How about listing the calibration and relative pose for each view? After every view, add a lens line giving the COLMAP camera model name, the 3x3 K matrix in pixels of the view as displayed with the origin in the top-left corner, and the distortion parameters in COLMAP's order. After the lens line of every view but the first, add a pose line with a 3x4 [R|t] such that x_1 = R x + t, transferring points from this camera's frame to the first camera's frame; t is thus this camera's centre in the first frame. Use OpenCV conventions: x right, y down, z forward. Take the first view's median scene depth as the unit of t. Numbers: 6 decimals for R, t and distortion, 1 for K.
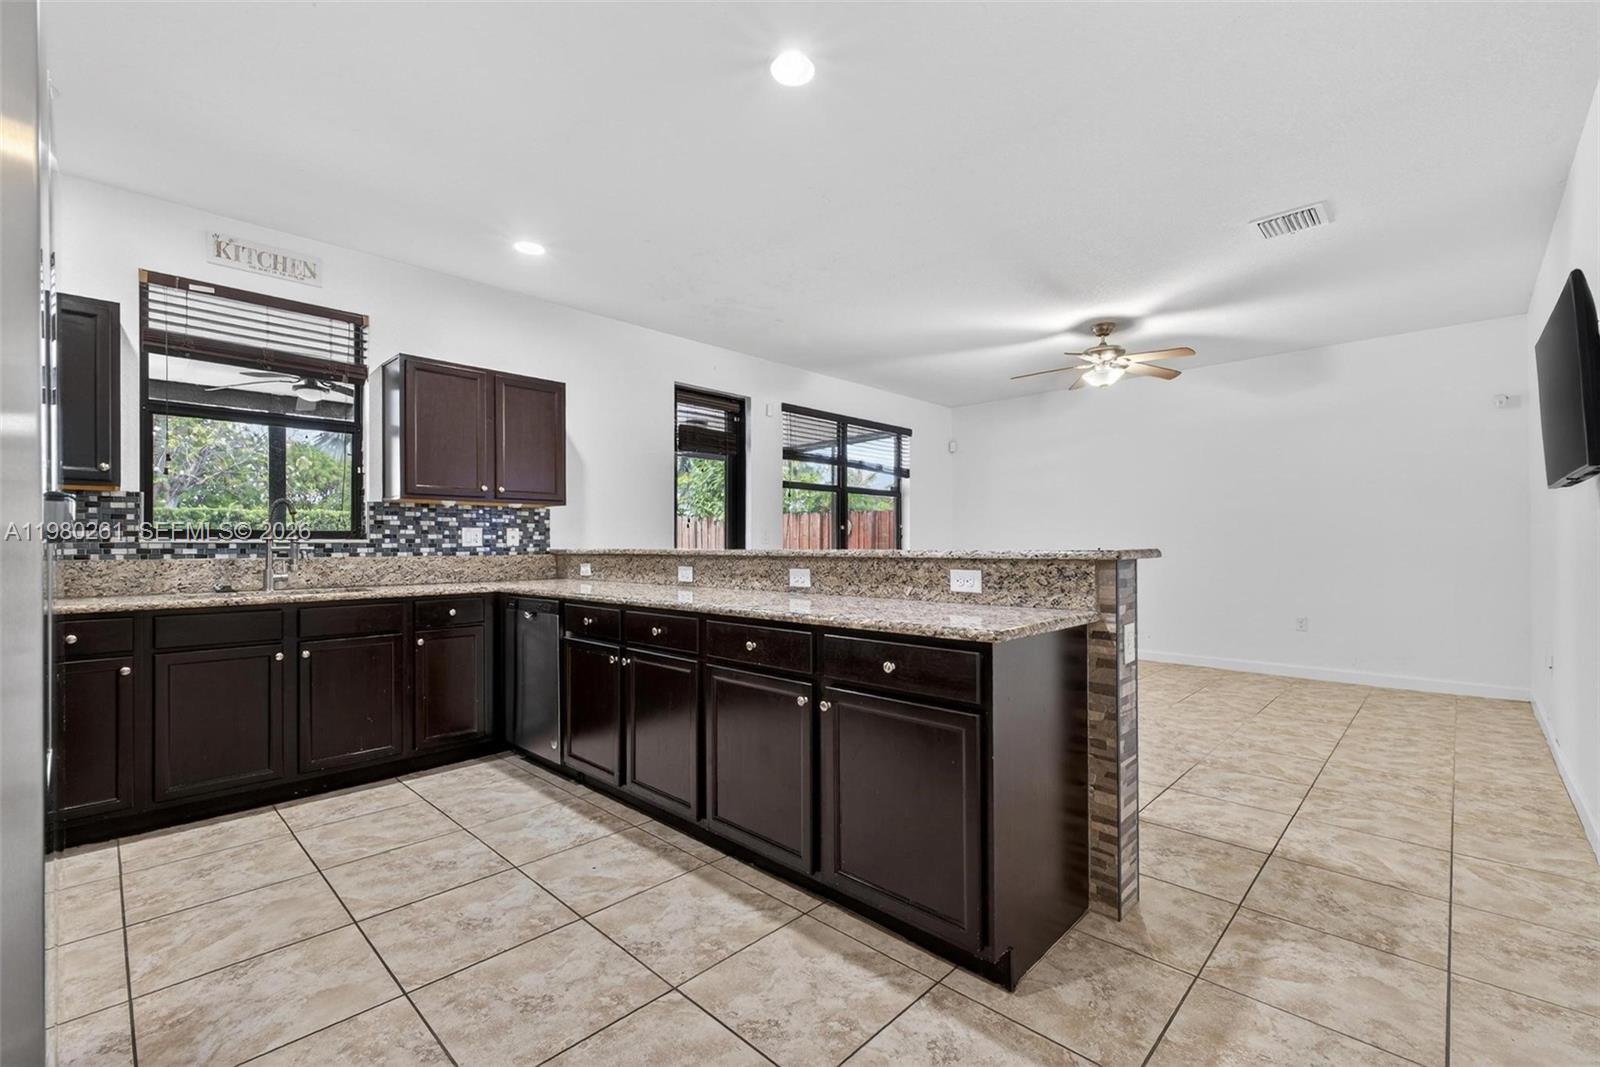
lens RADIAL K [[681.8, 0, 811.2], [0, 681.8, 545.0], [0, 0, 1]] dist [0.004067, -0.000855]
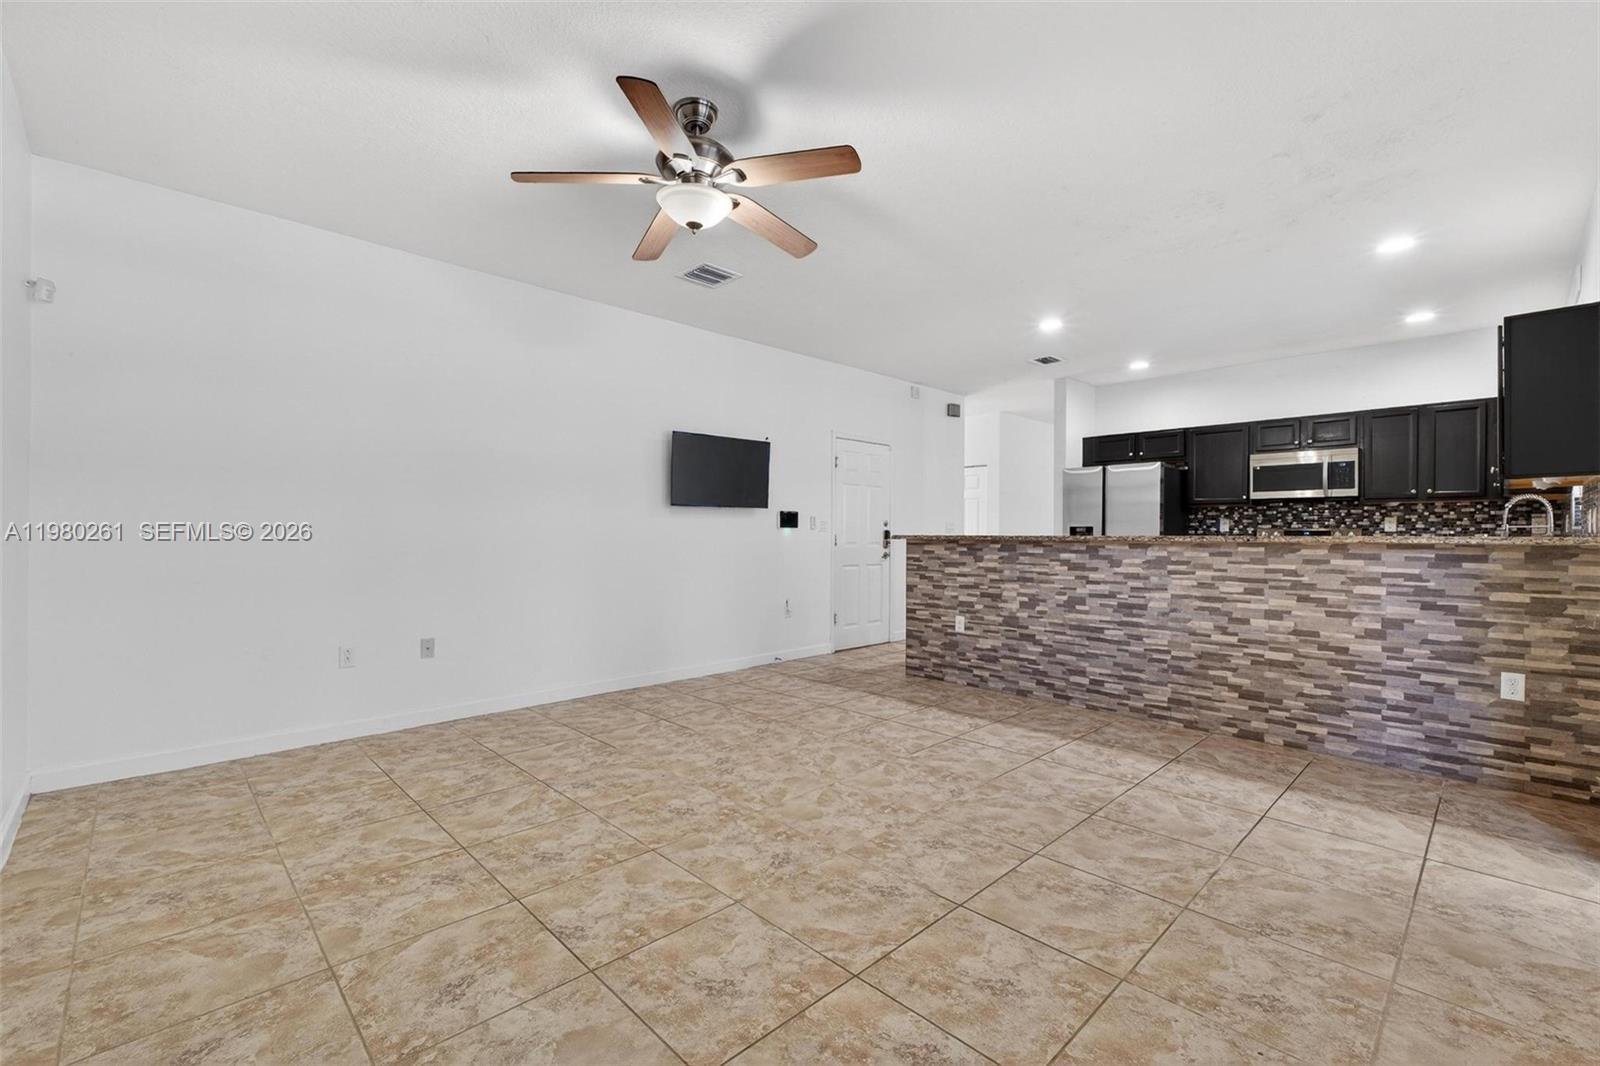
lens RADIAL K [[681.8, 0, 803.5], [0, 681.8, 536.4], [0, 0, 1]] dist [0.004067, -0.000855]
pose [[-0.999454, 0.002800, 0.032936, 0.461073], [0.002772, 0.999996, -0.000903, 0.006883], [-0.032939, -0.000811, -0.999457, 2.099352]]
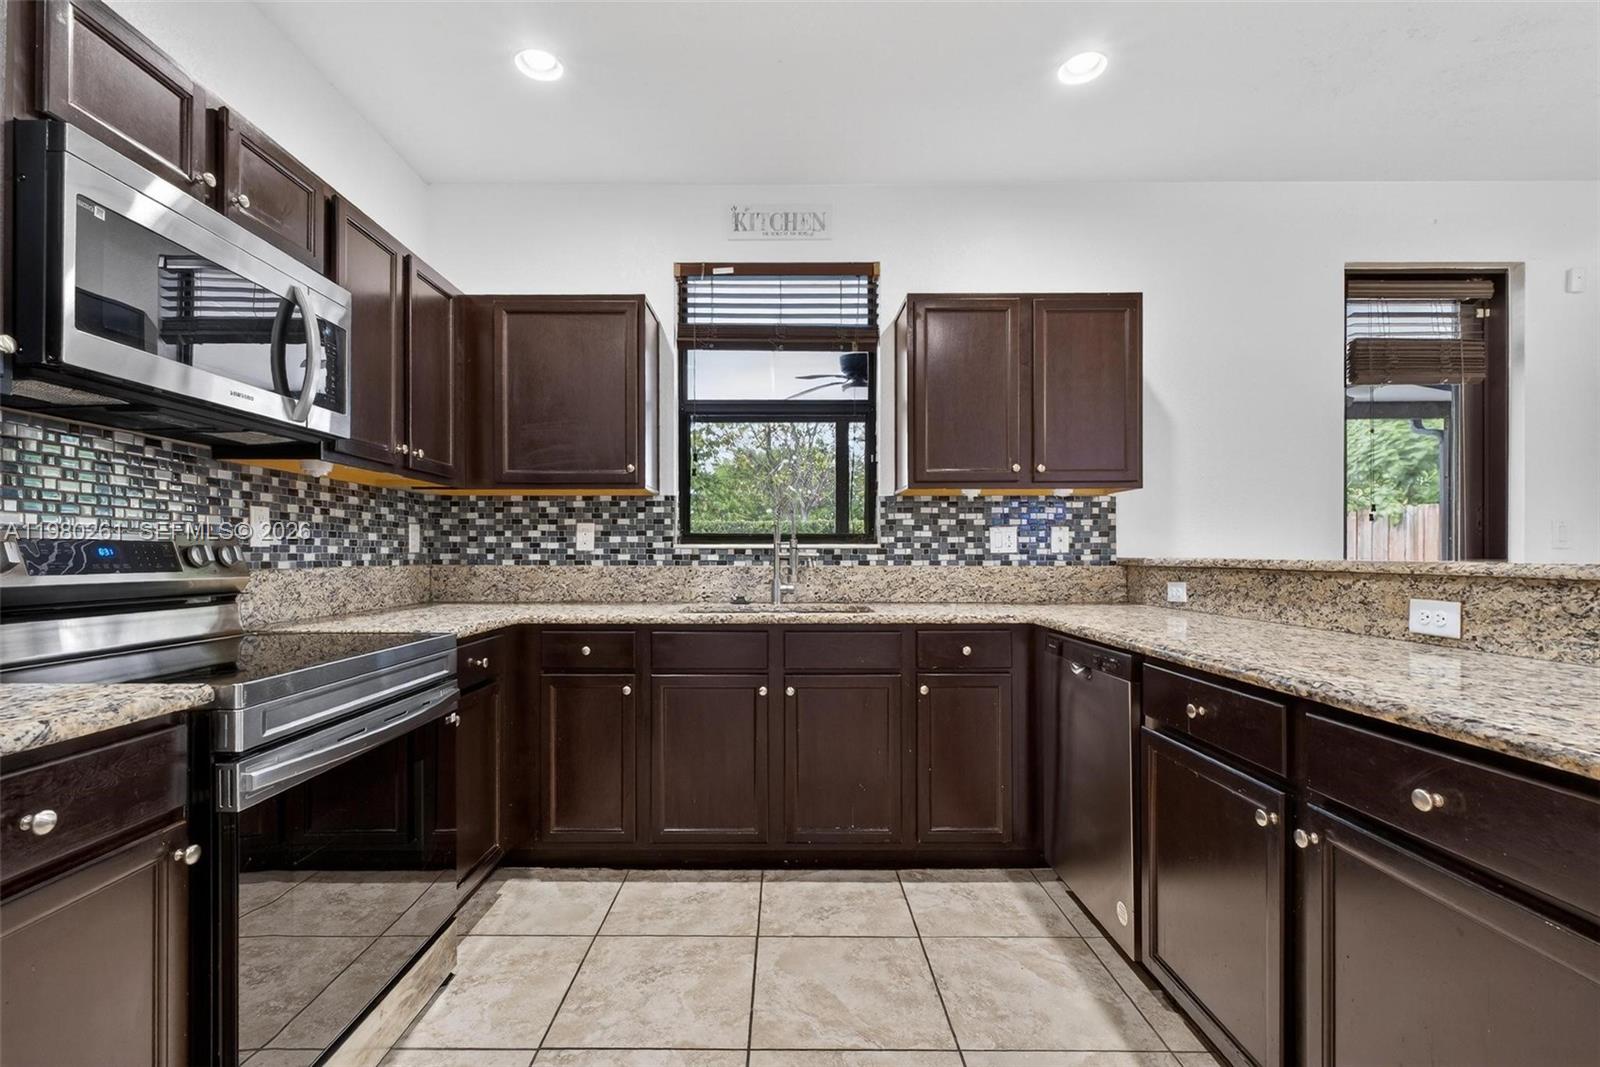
lens RADIAL K [[681.8, 0, 790.5], [0, 681.8, 550.2], [0, 0, 1]] dist [0.004067, -0.000855]
pose [[0.686408, 0.000633, -0.727217, -0.150458], [-0.001687, 0.999998, -0.000722, -0.000046], [0.727215, 0.001722, 0.686408, 0.401047]]
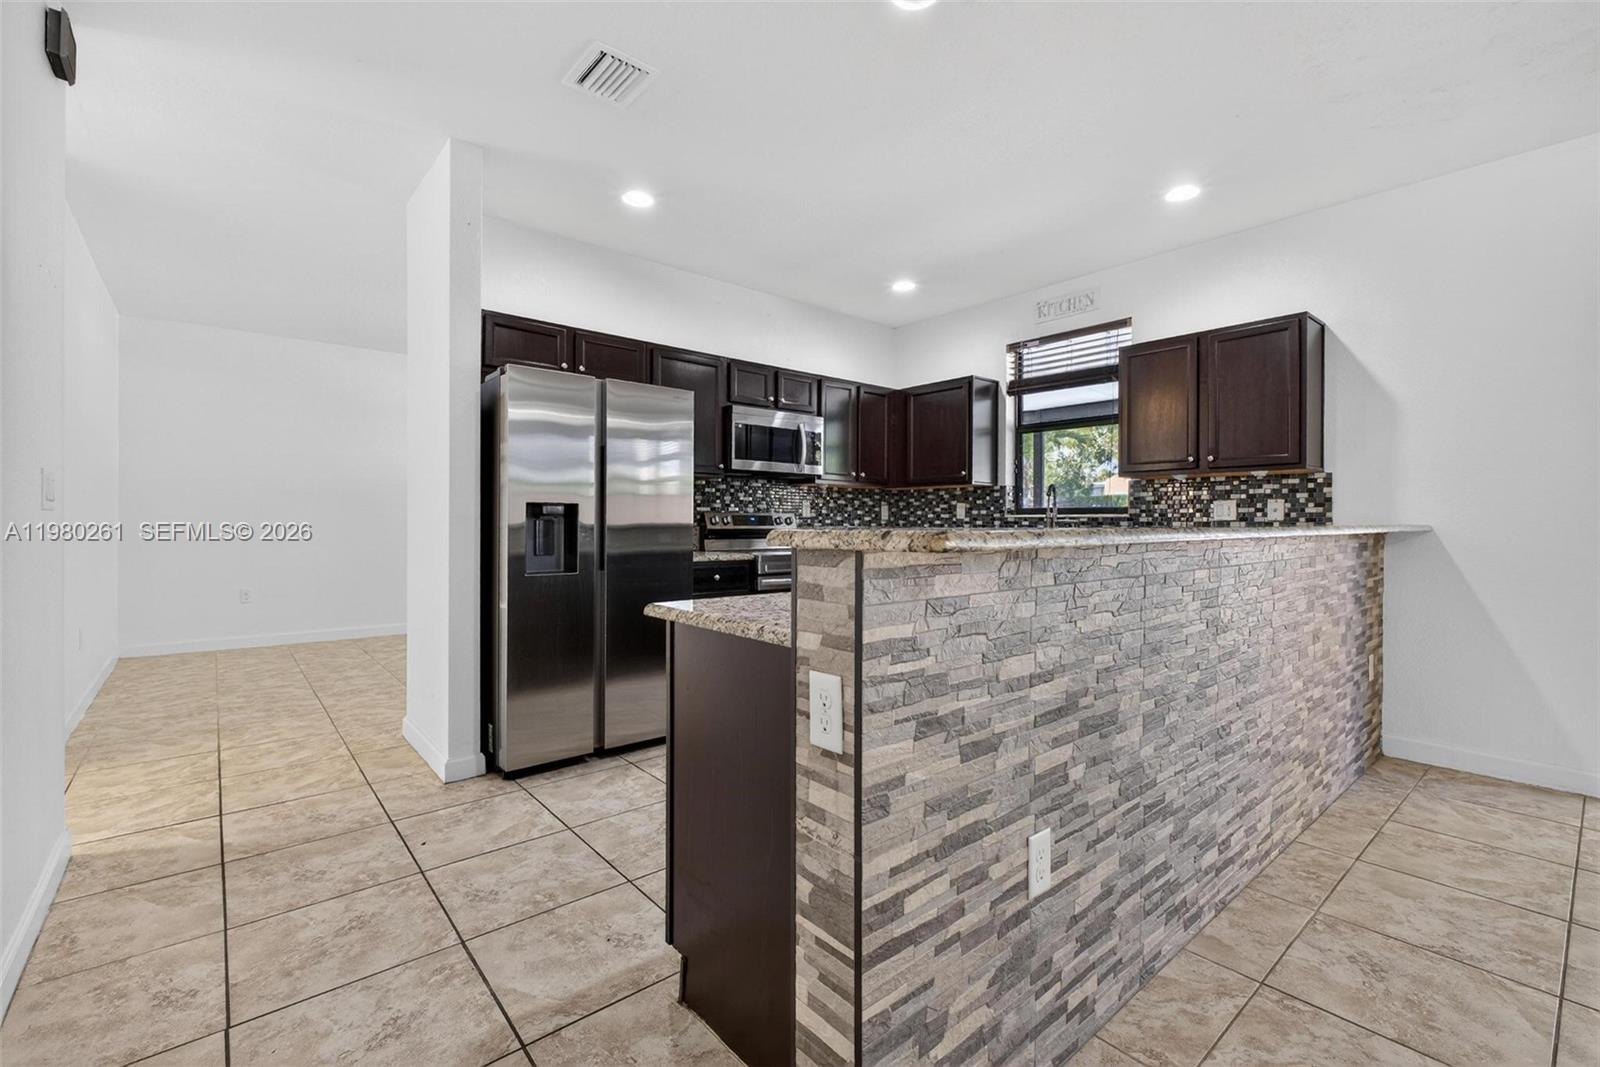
lens RADIAL K [[681.8, 0, 804.4], [0, 681.8, 532.2], [0, 0, 1]] dist [0.004067, -0.000855]
pose [[-0.093722, 0.020403, -0.995389, 0.564456], [-0.001040, 0.999787, 0.020592, -0.000653], [0.995598, 0.002965, -0.093681, 0.595017]]
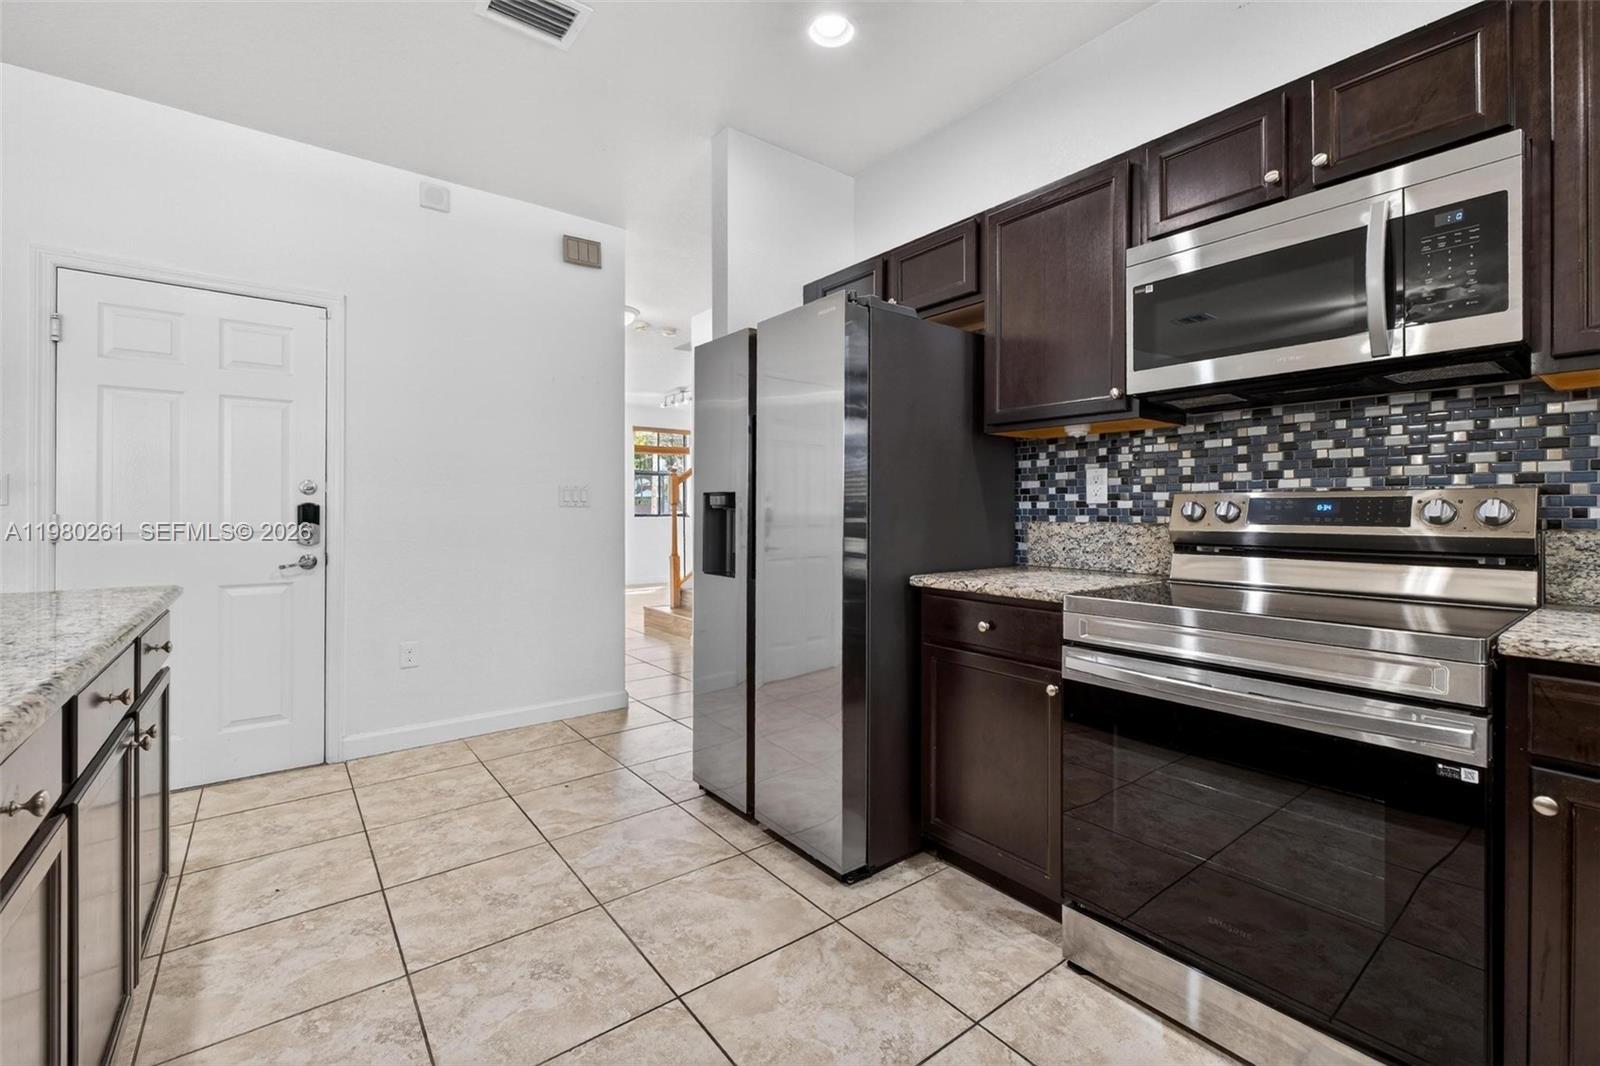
lens RADIAL K [[681.8, 0, 822.7], [0, 681.8, 510.3], [0, 0, 1]] dist [0.004067, -0.000855]
pose [[-0.991198, 0.005536, 0.132275, -0.435556], [0.004570, 0.999961, -0.007609, 0.005160], [-0.132312, -0.006938, -0.991184, 0.902840]]
